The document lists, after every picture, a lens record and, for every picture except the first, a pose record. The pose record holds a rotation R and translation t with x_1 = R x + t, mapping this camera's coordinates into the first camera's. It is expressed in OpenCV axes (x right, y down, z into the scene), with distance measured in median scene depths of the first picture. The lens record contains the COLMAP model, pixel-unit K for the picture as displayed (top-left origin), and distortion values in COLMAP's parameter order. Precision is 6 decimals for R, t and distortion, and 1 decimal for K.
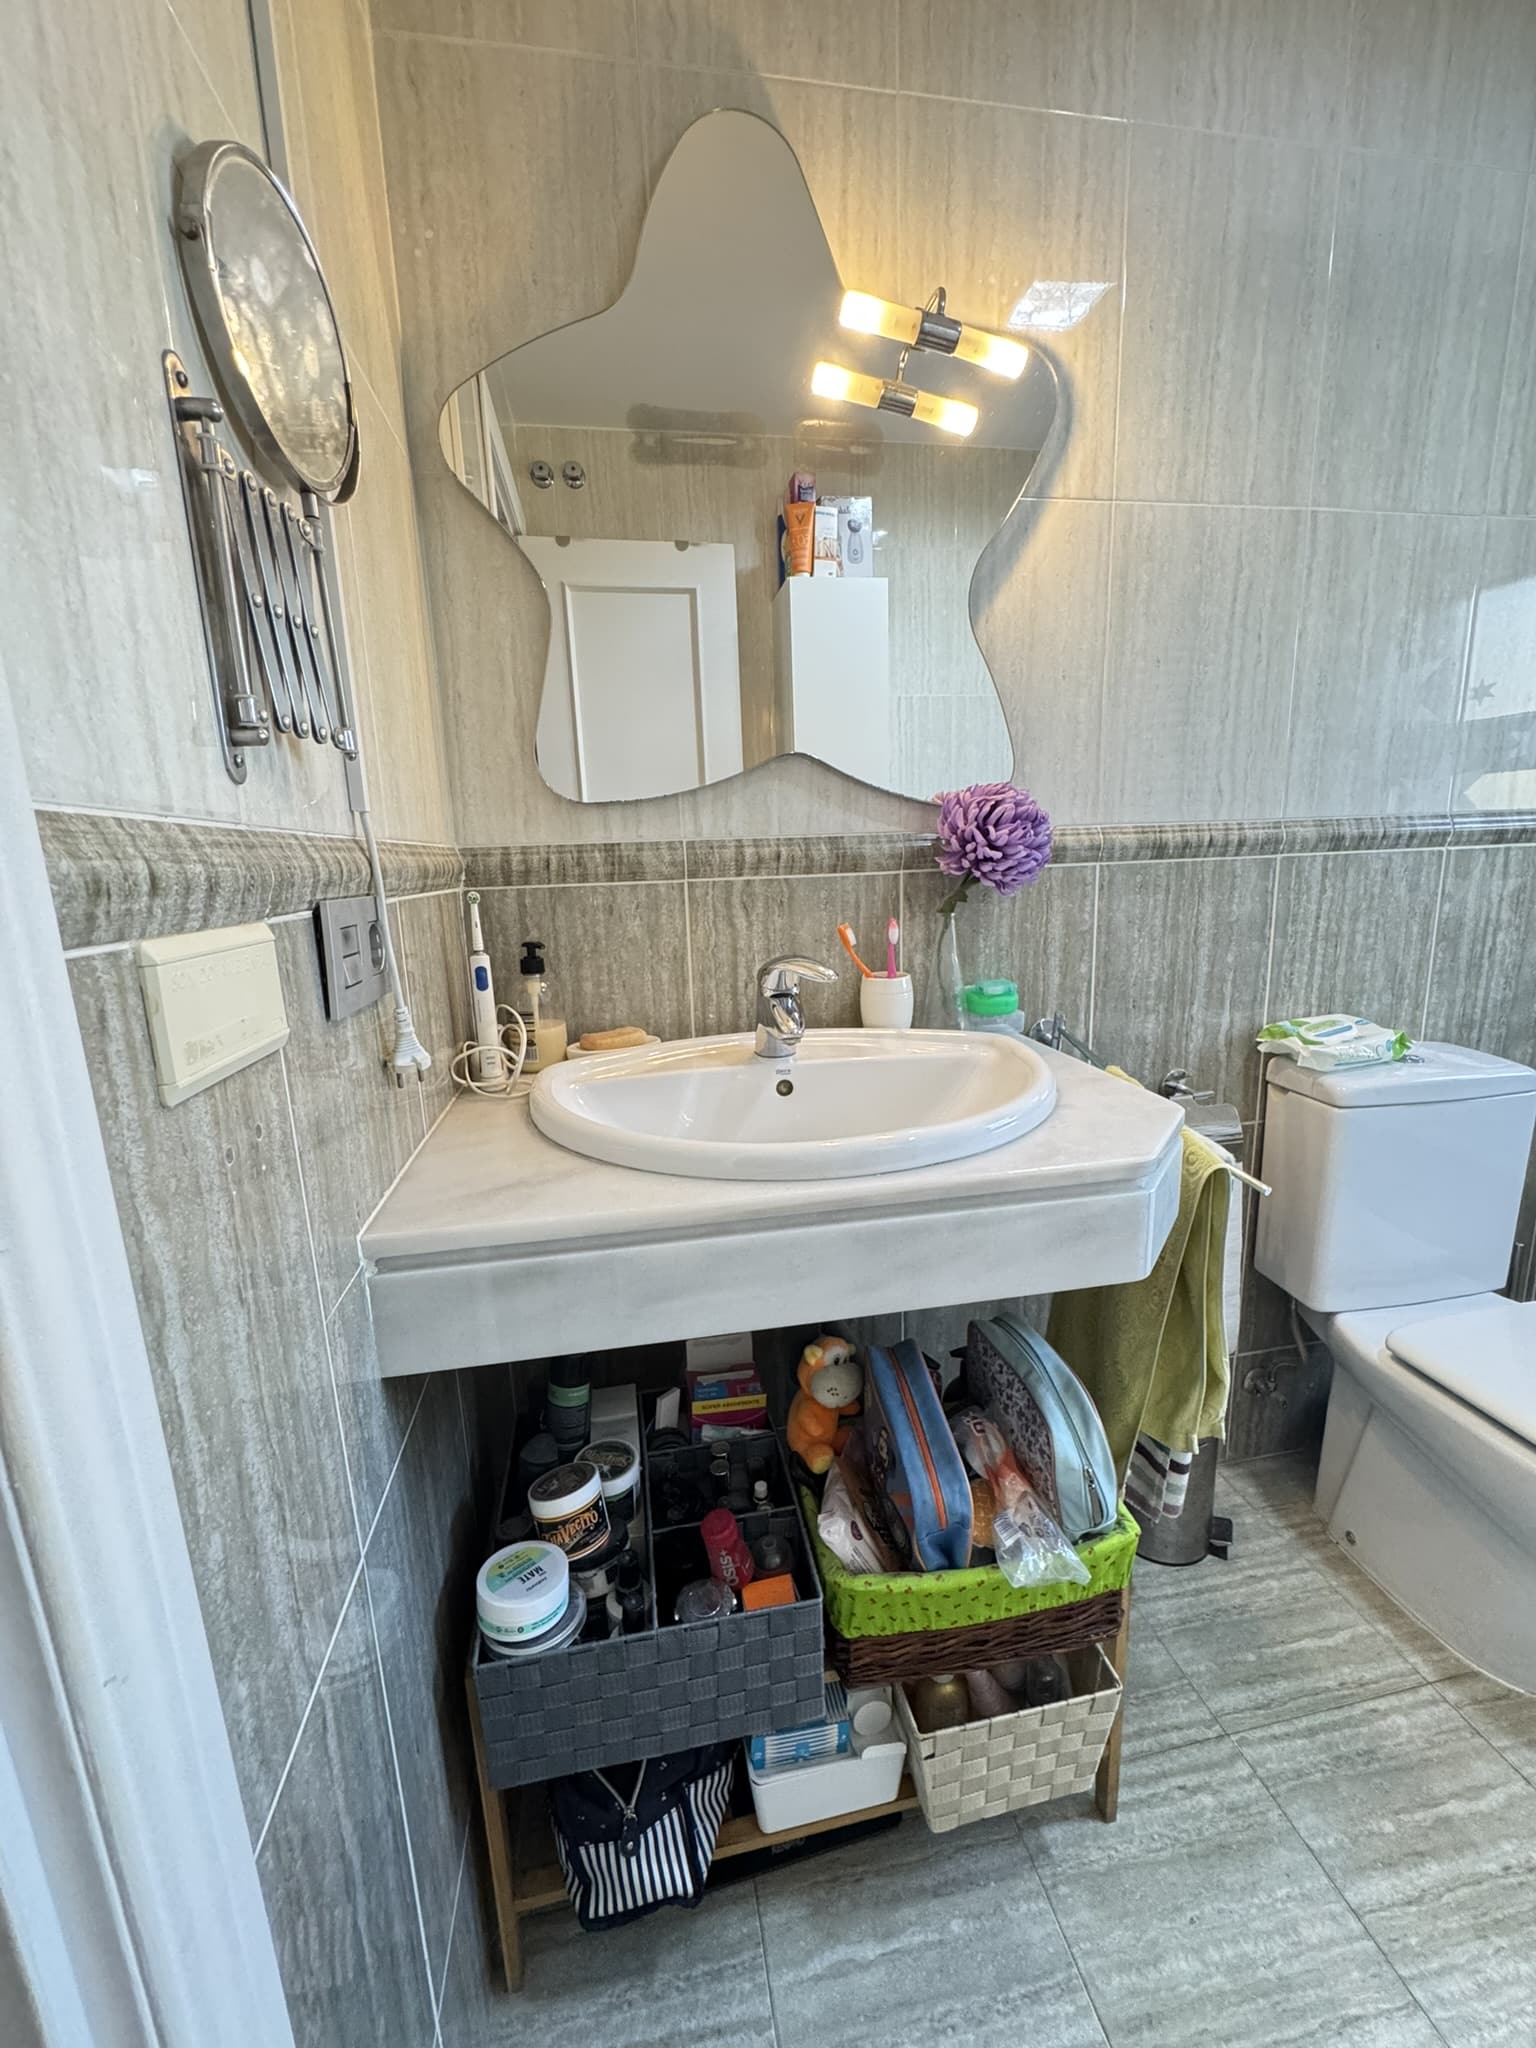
lens RADIAL K [[815.8, 0, 765.7], [0, 815.8, 1023.2], [0, 0, 1]] dist [-0.002733, -0.000083]
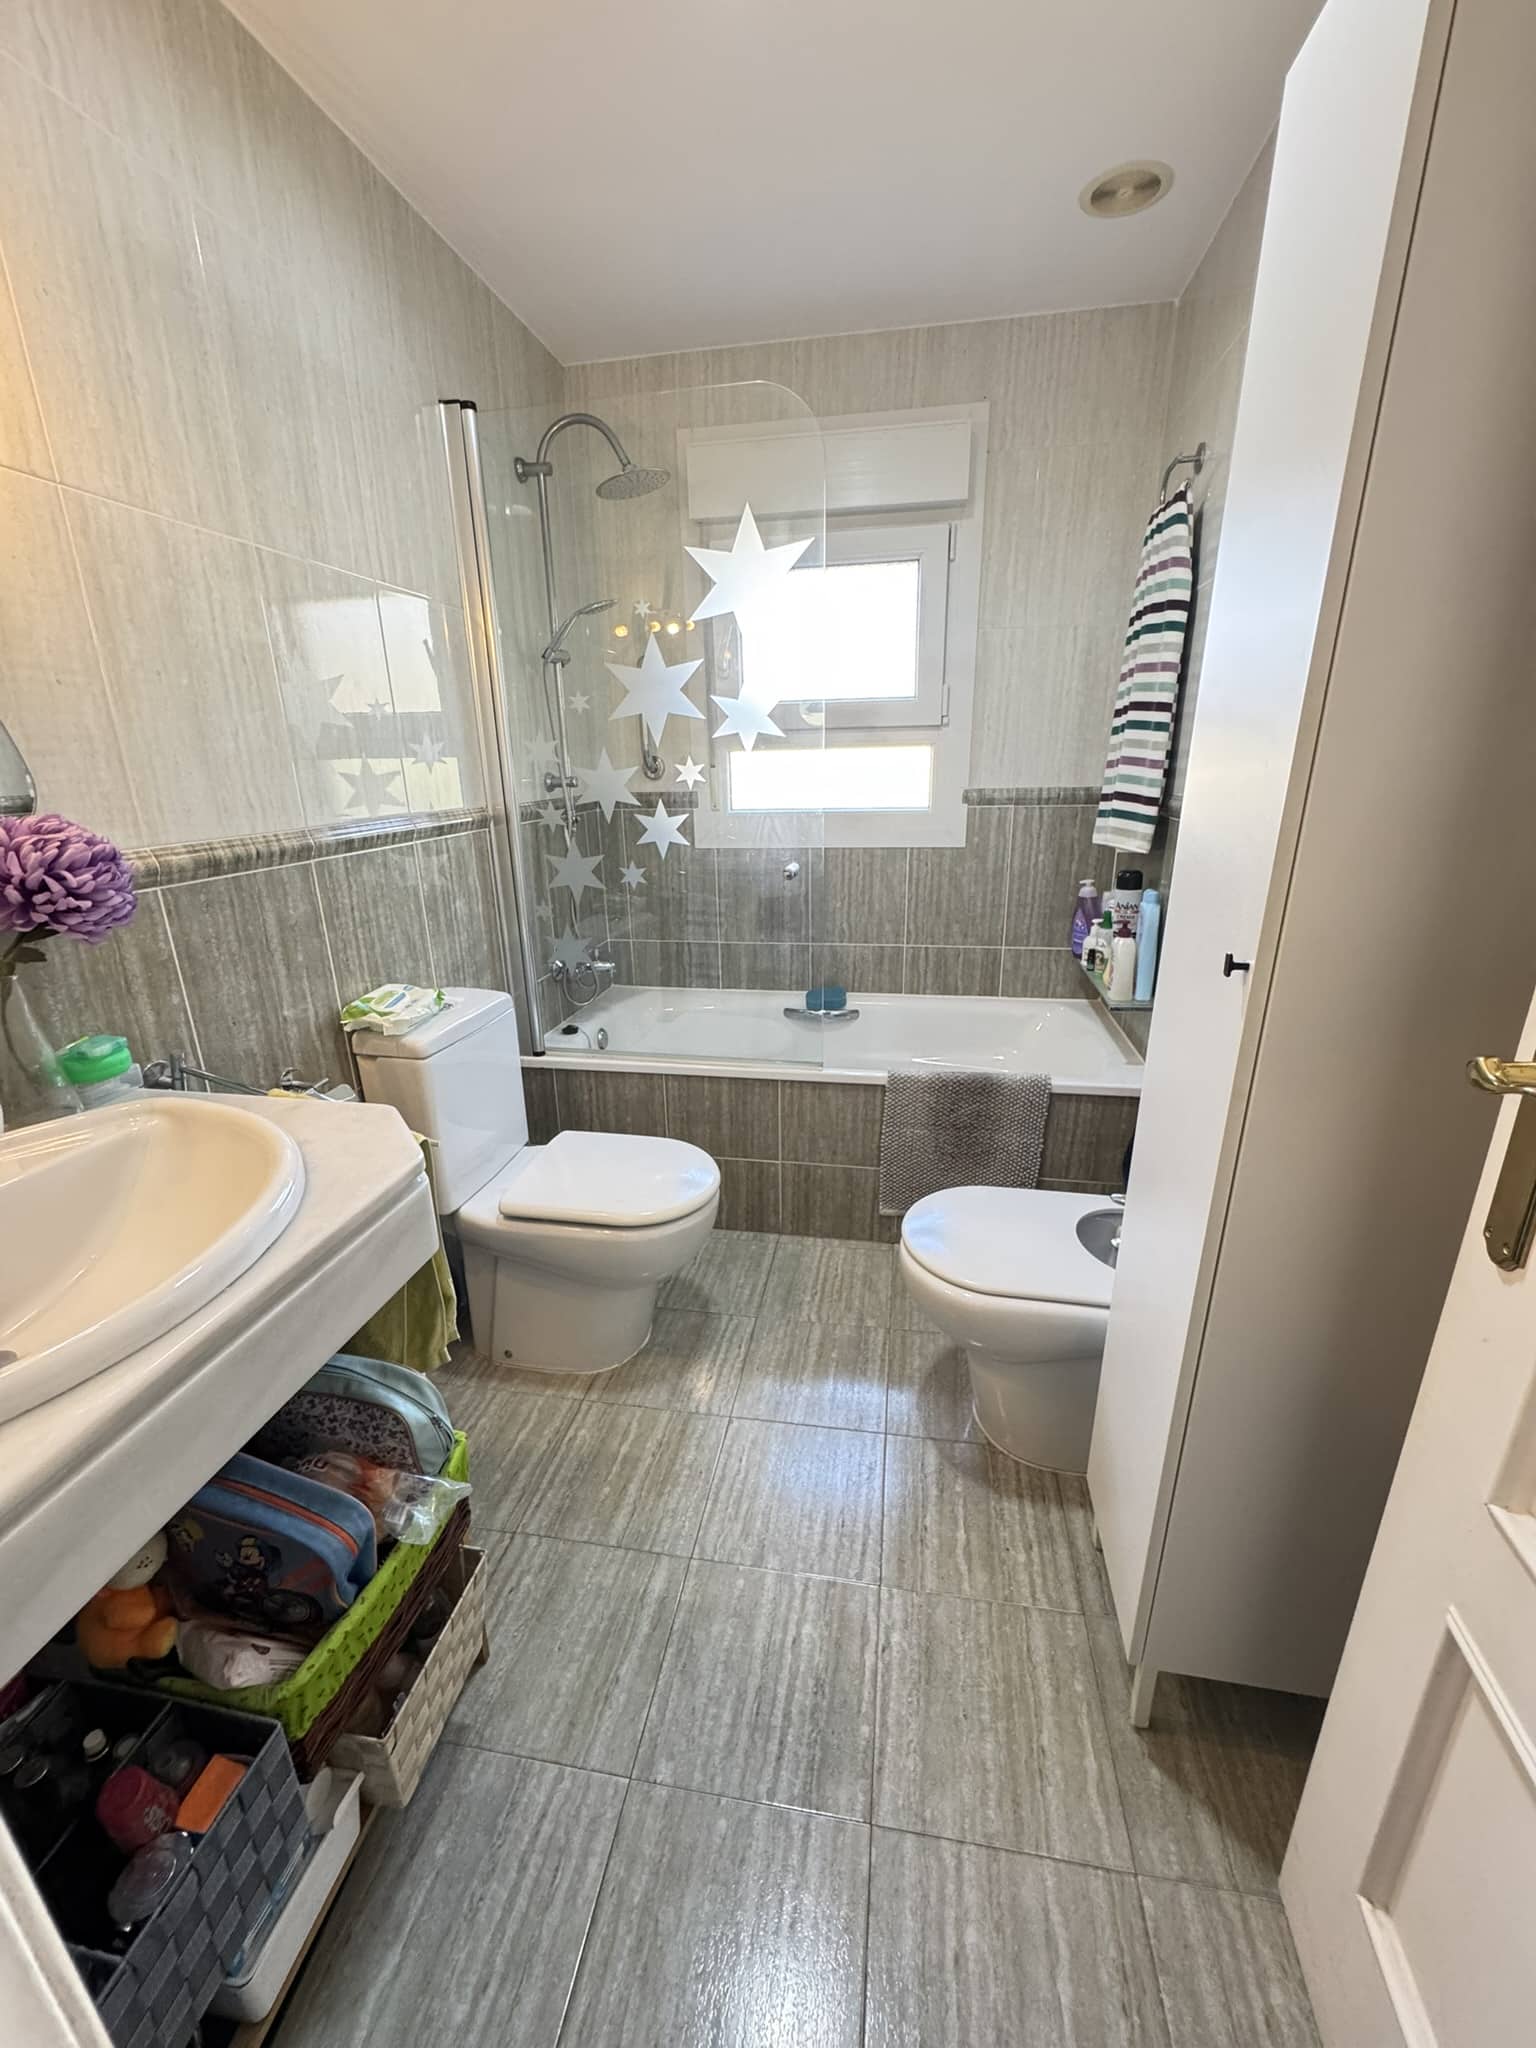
lens RADIAL K [[815.8, 0, 771.5], [0, 815.8, 1024.7], [0, 0, 1]] dist [-0.002733, -0.000083]
pose [[0.343592, -0.263158, 0.901495, -0.237176], [0.193435, 0.959184, 0.206273, -0.103412], [-0.918982, 0.103507, 0.380472, 0.015022]]
